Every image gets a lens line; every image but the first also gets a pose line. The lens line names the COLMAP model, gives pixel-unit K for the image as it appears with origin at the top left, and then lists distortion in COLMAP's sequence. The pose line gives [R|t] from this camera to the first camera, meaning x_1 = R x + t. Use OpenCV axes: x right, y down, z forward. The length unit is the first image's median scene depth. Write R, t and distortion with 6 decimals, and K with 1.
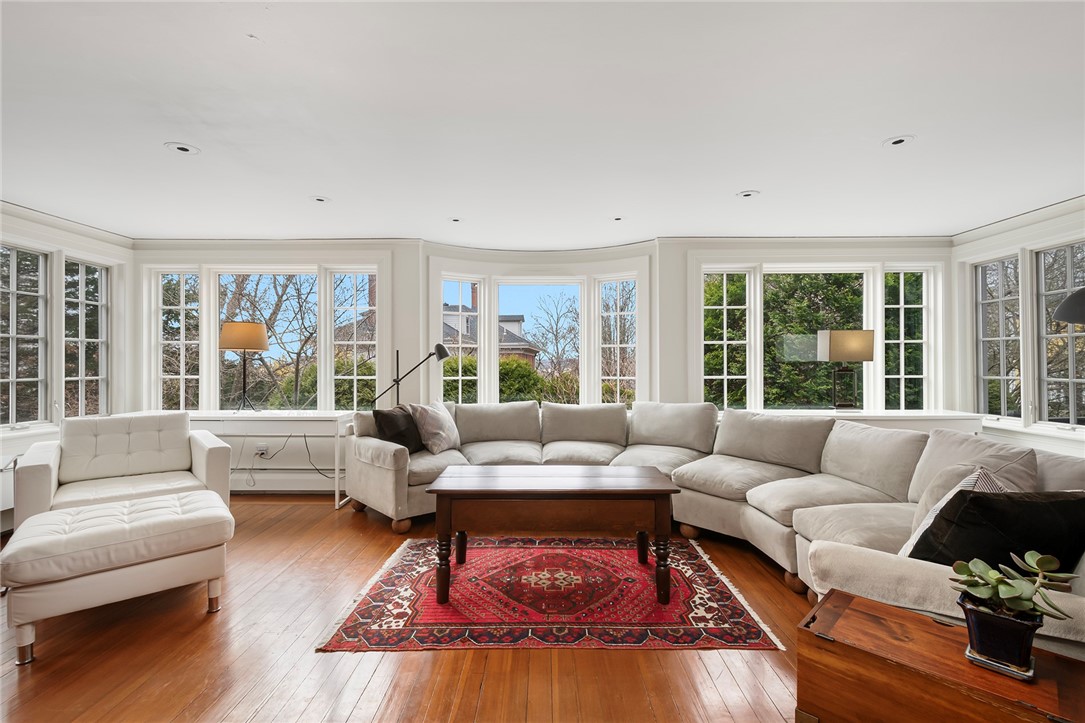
lens RADIAL K [[496.4, 0, 548.2], [0, 496.4, 365.3], [0, 0, 1]] dist [0.022168, 0.000476]
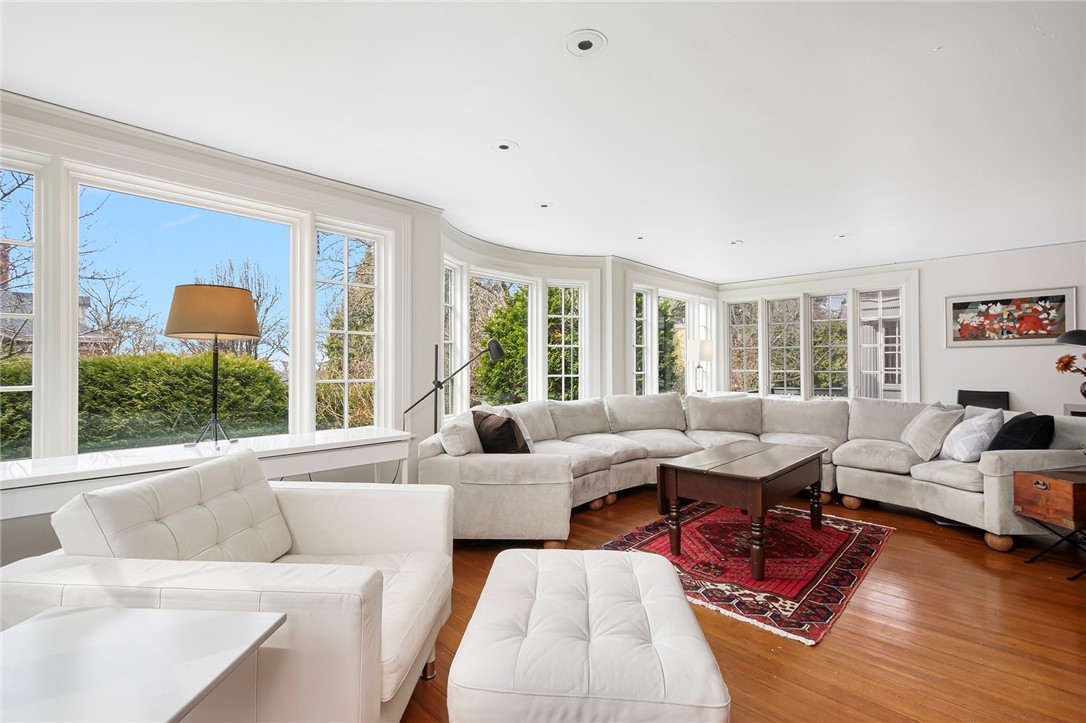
lens RADIAL K [[496.9, 0, 508.0], [0, 496.9, 356.4], [0, 0, 1]] dist [0.022168, 0.000476]
pose [[0.684262, 0.011607, 0.729144, -1.118934], [0.006747, 0.999730, -0.022247, 0.010424], [-0.729205, 0.020142, 0.683998, 0.522412]]
